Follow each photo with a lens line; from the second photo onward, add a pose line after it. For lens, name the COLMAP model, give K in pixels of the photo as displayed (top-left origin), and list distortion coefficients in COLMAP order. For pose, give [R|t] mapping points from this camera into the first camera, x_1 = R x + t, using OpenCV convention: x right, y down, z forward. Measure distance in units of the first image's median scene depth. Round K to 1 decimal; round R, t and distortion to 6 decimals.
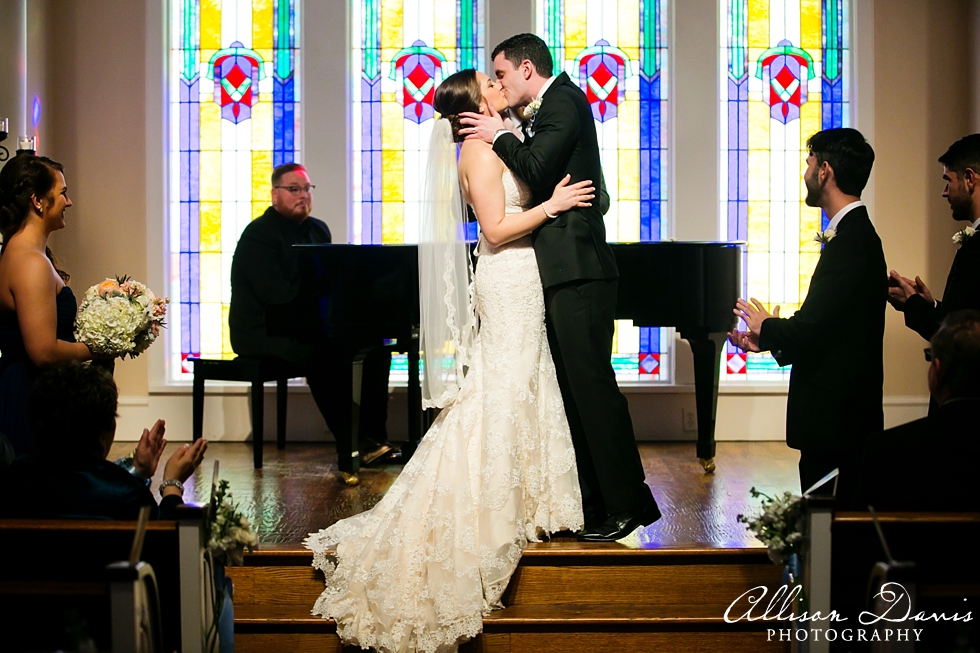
lens RADIAL K [[1975.3, 0, 490.0], [0, 1975.3, 326.5], [0, 0, 1]] dist [-0.227866, 0.011896]
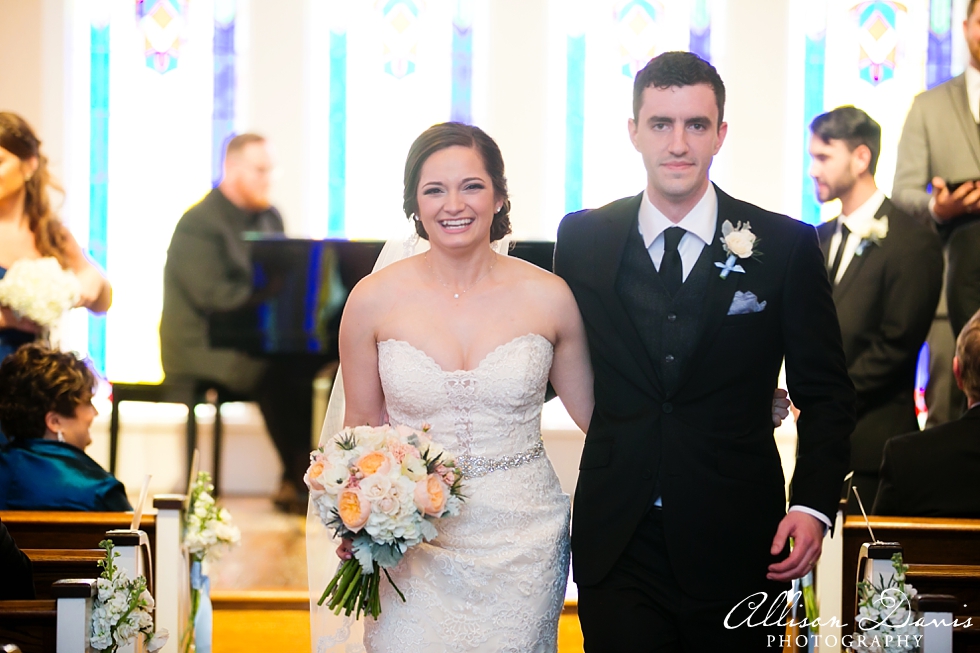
lens RADIAL K [[3661.5, 0, 490.0], [0, 3661.5, 326.5], [0, 0, 1]] dist [0.091904, 0.741143]
pose [[0.999870, 0.016024, -0.001491, 0.002795], [-0.016057, 0.999532, -0.026028, 0.032668], [0.001073, 0.026049, 0.999660, -0.488017]]
